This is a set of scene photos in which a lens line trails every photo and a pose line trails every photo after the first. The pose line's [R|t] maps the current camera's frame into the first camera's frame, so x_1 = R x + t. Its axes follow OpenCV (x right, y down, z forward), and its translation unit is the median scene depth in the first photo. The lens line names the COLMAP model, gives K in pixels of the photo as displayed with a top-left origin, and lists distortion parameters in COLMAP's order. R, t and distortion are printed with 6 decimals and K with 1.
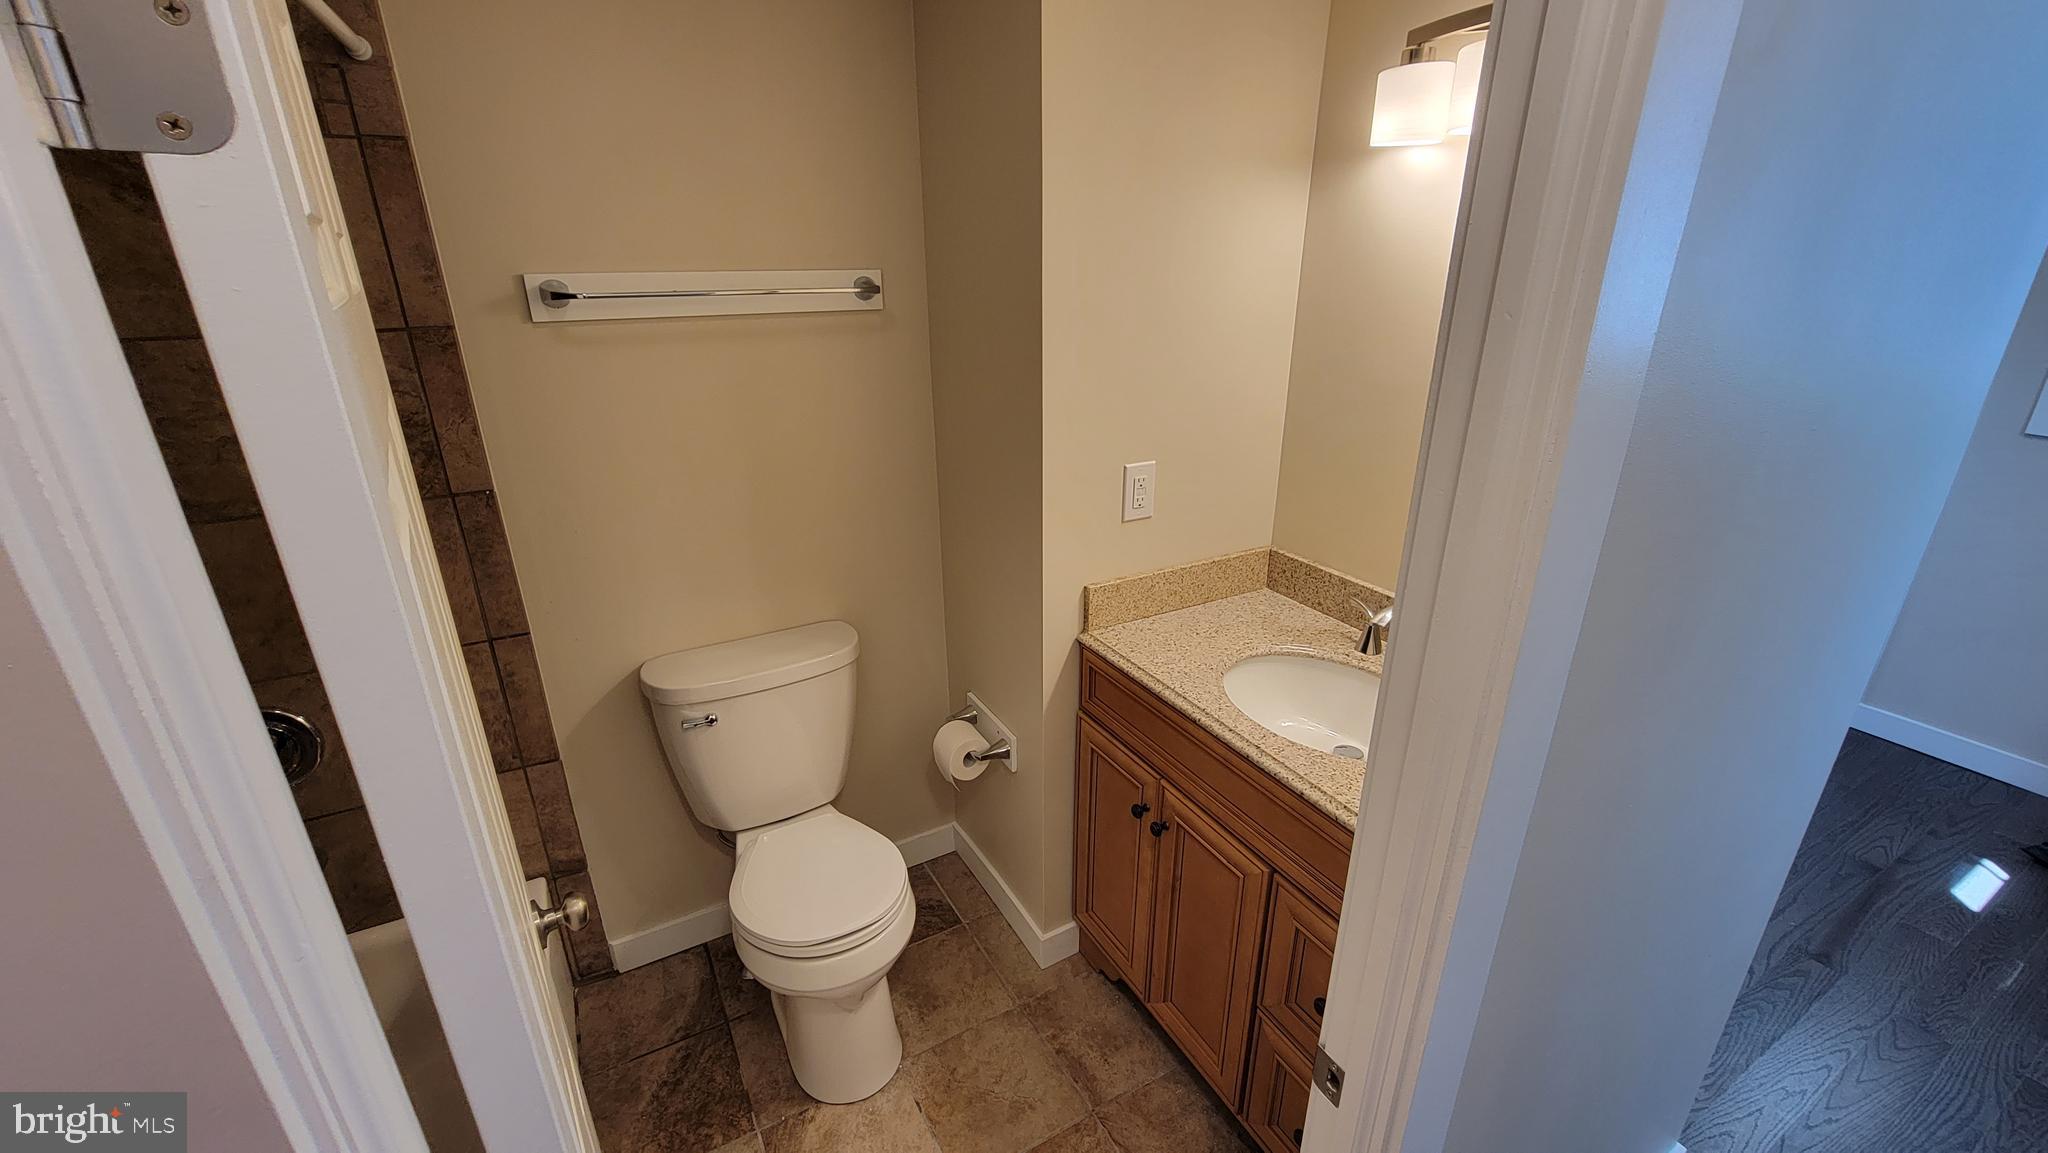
lens RADIAL K [[837.5, 0, 1034.6], [0, 837.5, 582.5], [0, 0, 1]] dist [-0.003059, -0.000440]
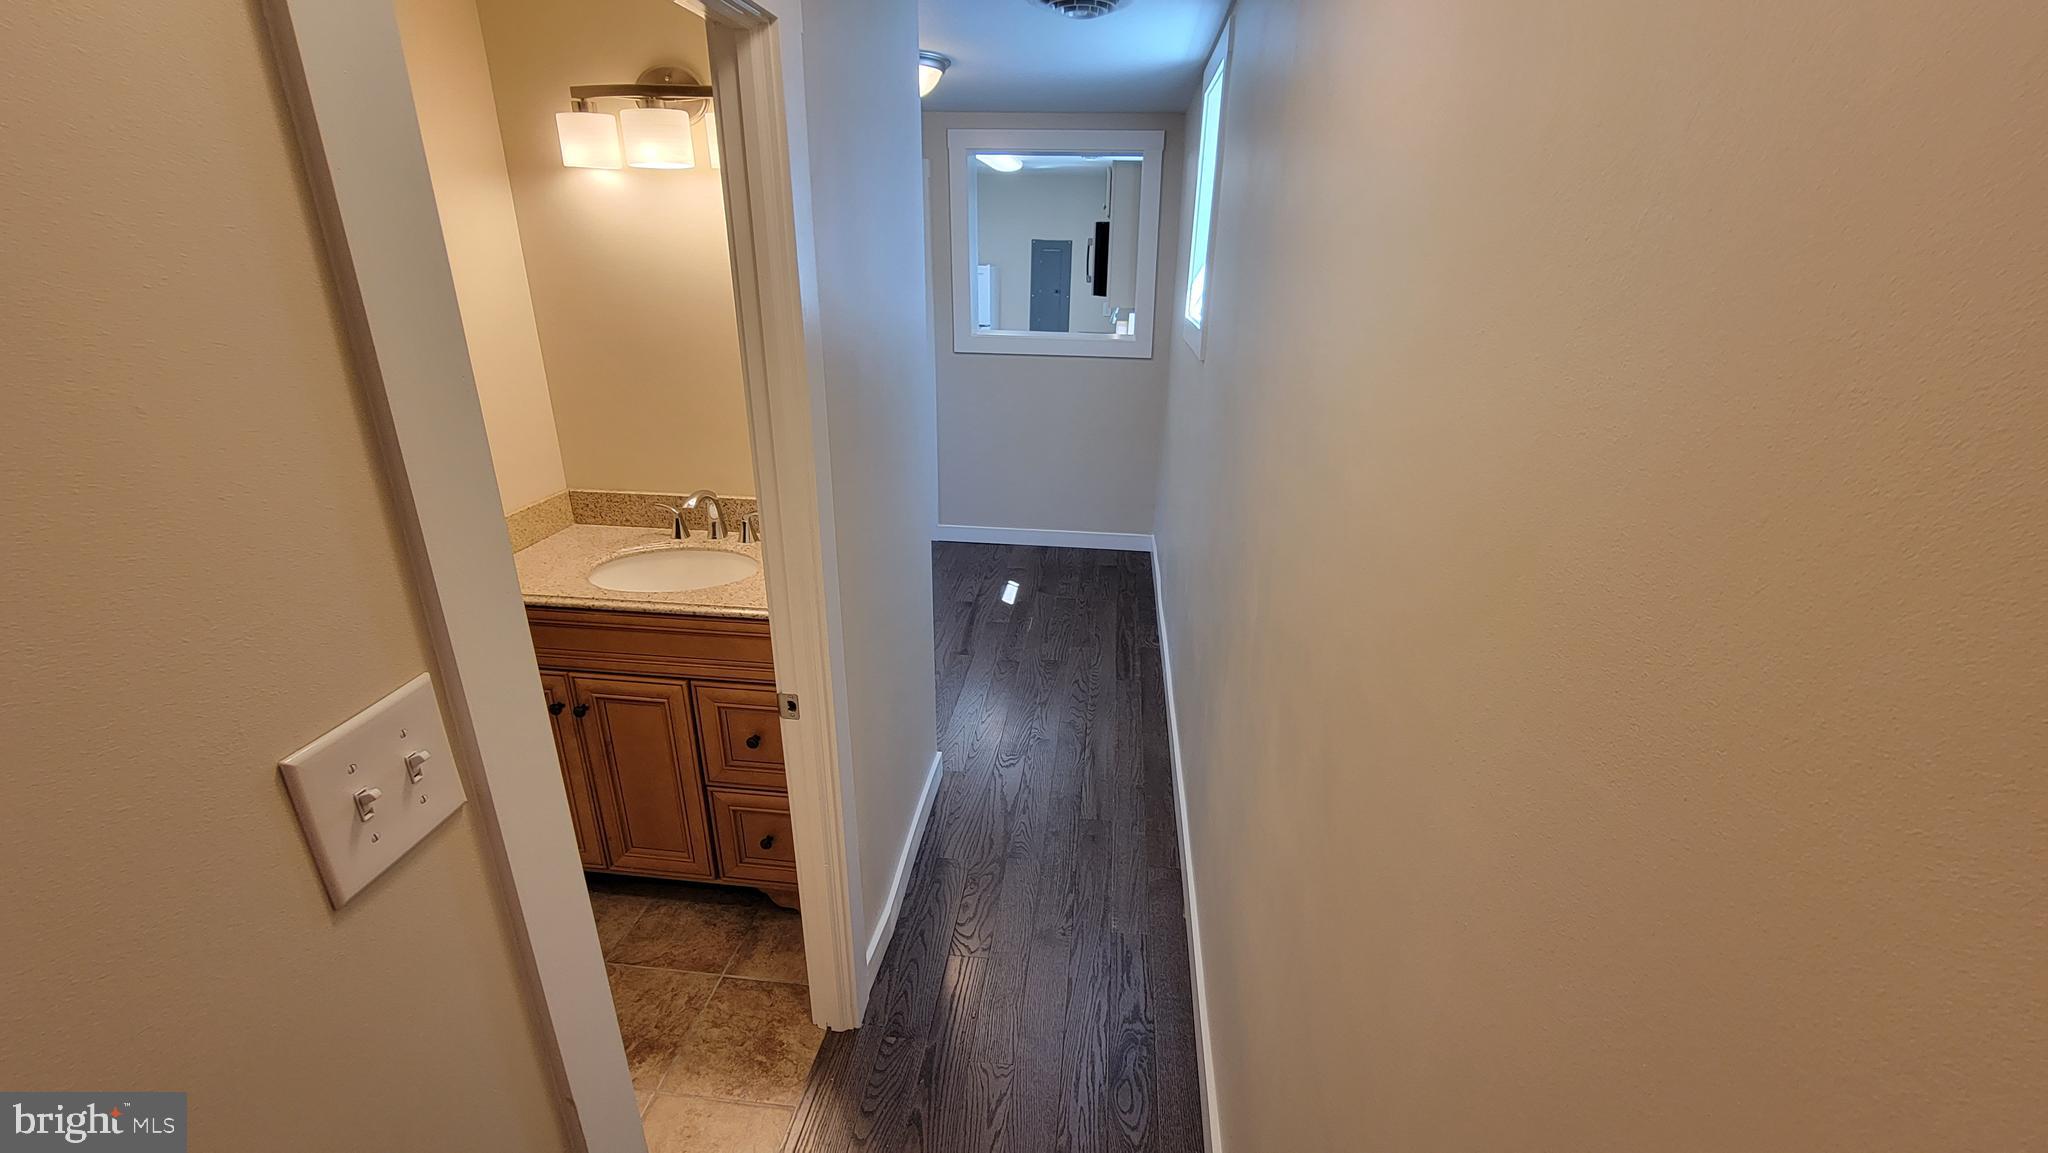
lens RADIAL K [[837.5, 0, 1034.6], [0, 837.5, 582.5], [0, 0, 1]] dist [-0.003059, -0.000440]
pose [[0.580774, -0.287900, 0.761456, -0.331370], [0.278838, 0.949146, 0.146190, 0.112592], [-0.764821, 0.127420, 0.631517, -0.302769]]
